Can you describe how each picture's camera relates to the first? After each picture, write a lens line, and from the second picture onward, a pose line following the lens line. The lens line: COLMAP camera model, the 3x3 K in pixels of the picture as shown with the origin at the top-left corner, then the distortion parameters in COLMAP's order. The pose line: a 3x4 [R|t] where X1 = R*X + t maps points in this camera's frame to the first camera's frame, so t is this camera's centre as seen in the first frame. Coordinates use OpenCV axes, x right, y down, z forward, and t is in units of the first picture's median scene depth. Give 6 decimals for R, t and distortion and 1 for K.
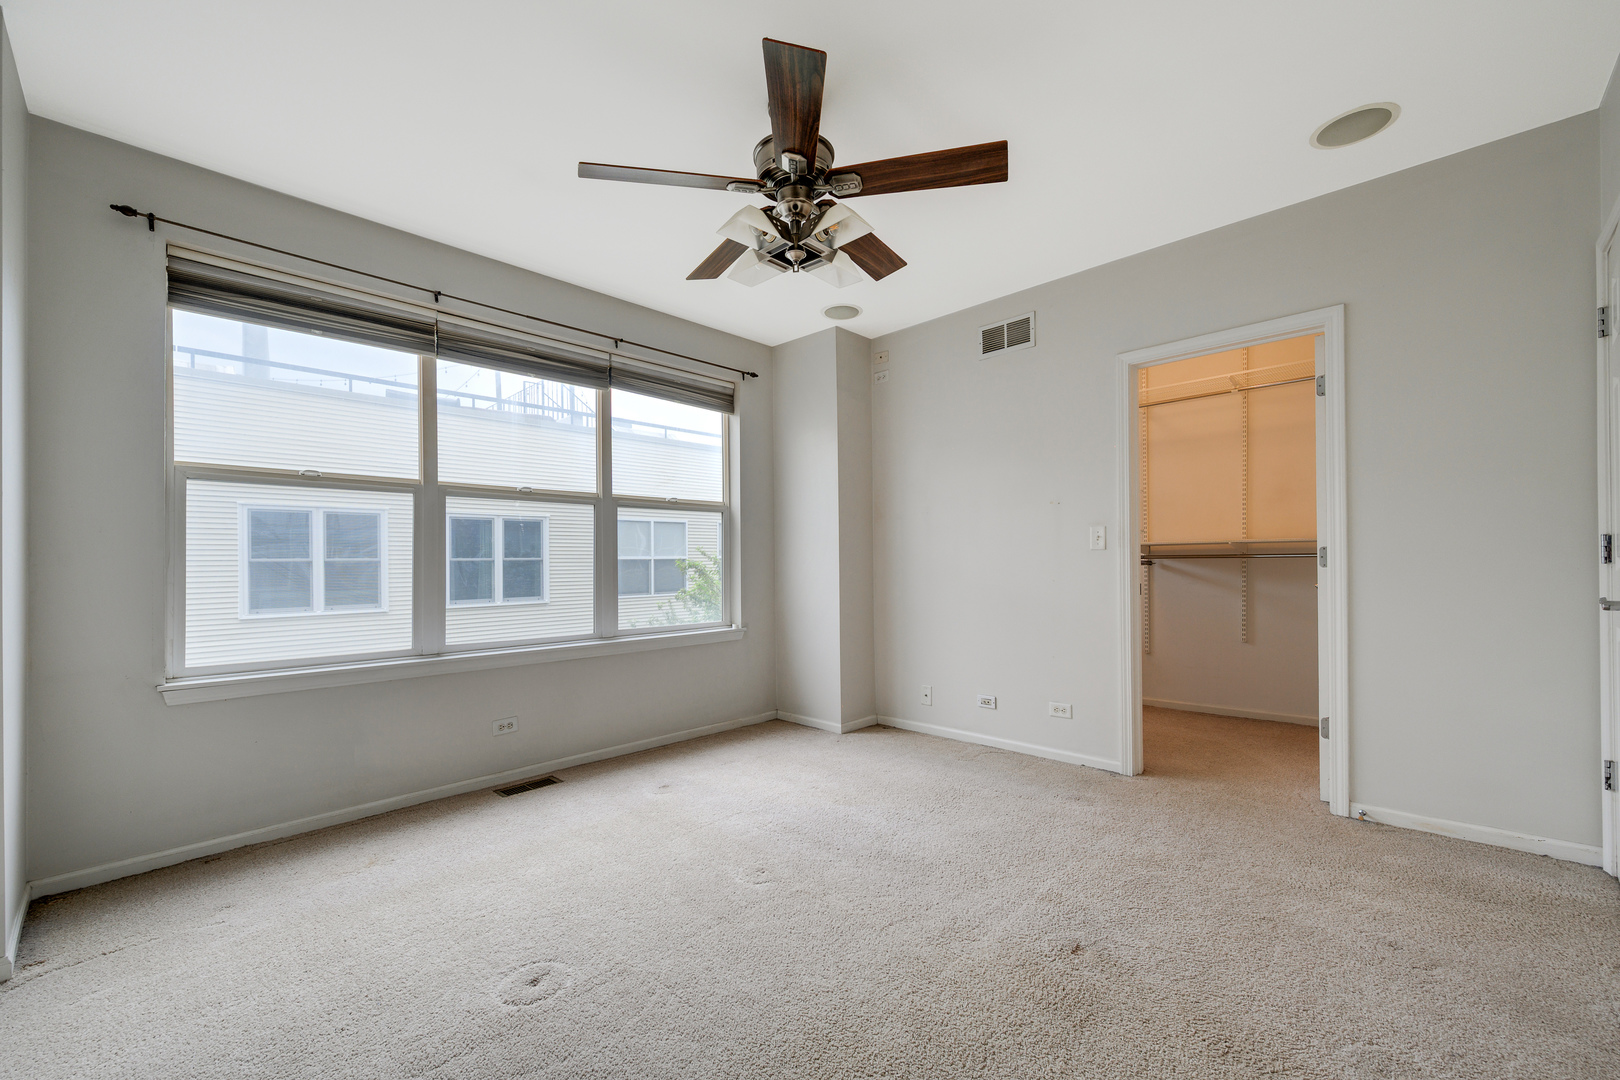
lens RADIAL K [[655.2, 0, 809.9], [0, 655.2, 570.8], [0, 0, 1]] dist [-0.000324, -0.000078]
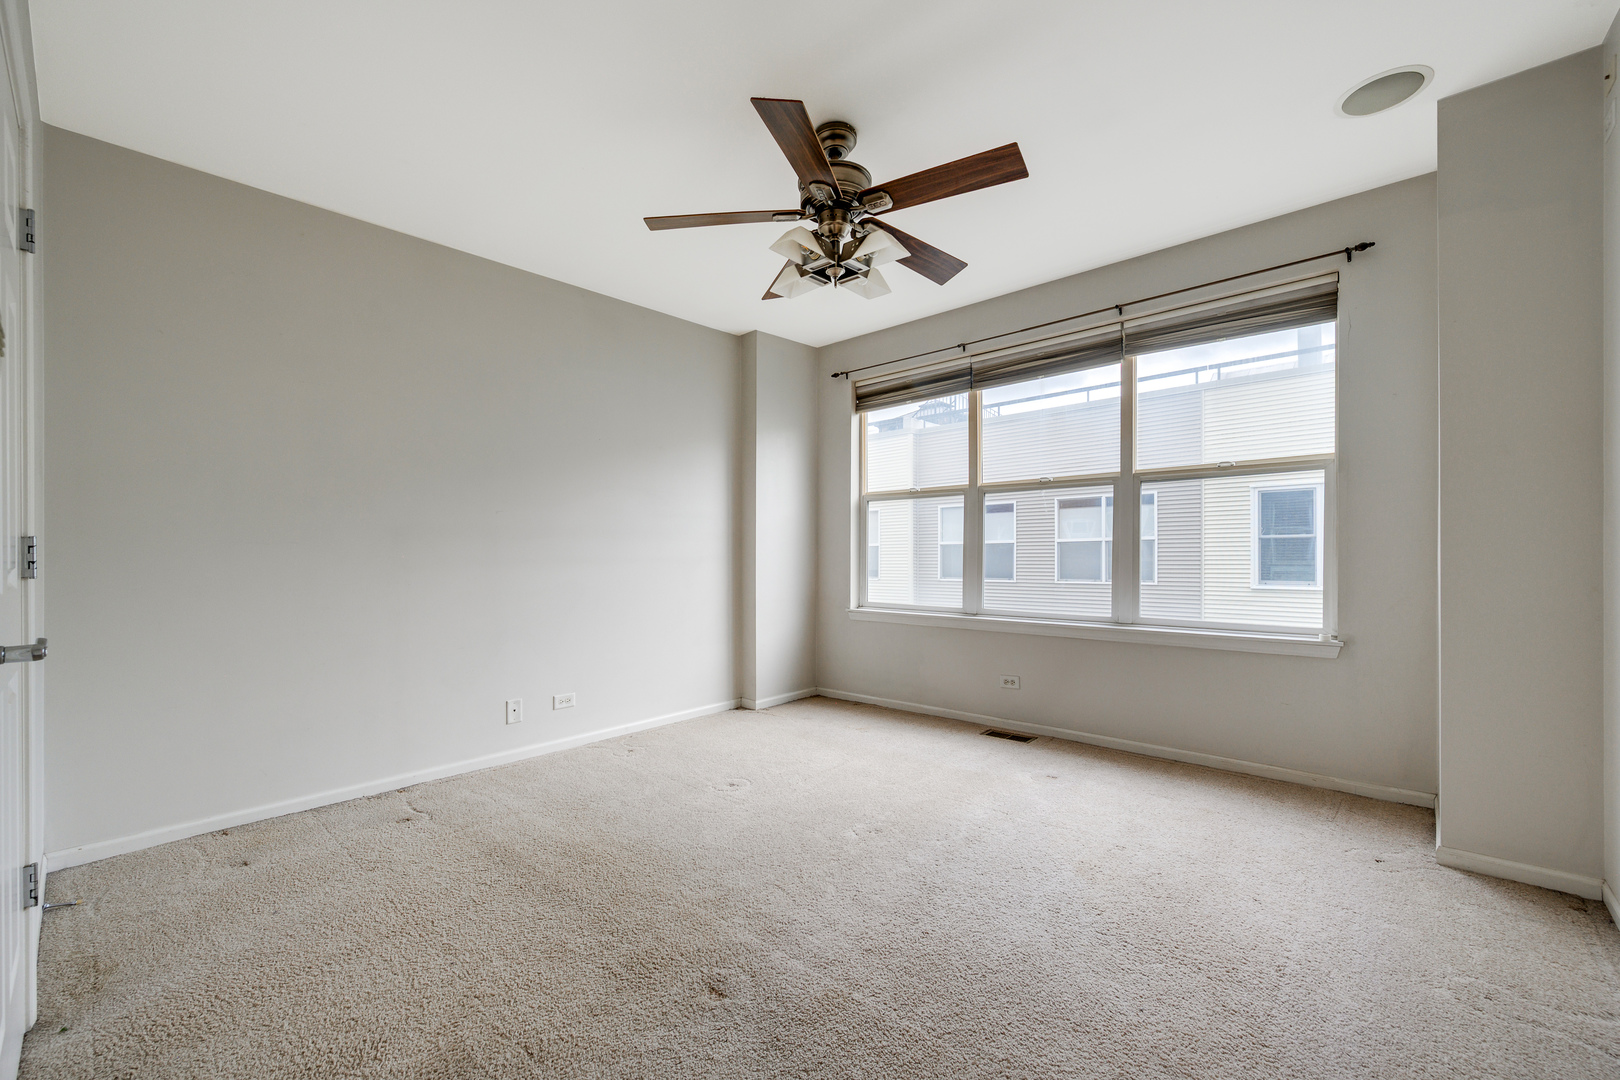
lens RADIAL K [[641.6, 0, 815.9], [0, 641.6, 558.7], [0, 0, 1]] dist [0.000350, -0.000127]
pose [[0.051404, 0.024130, -0.998386, 0.632581], [0.000390, 0.999708, 0.024182, -0.015879], [0.998678, -0.001633, 0.051379, 0.542327]]
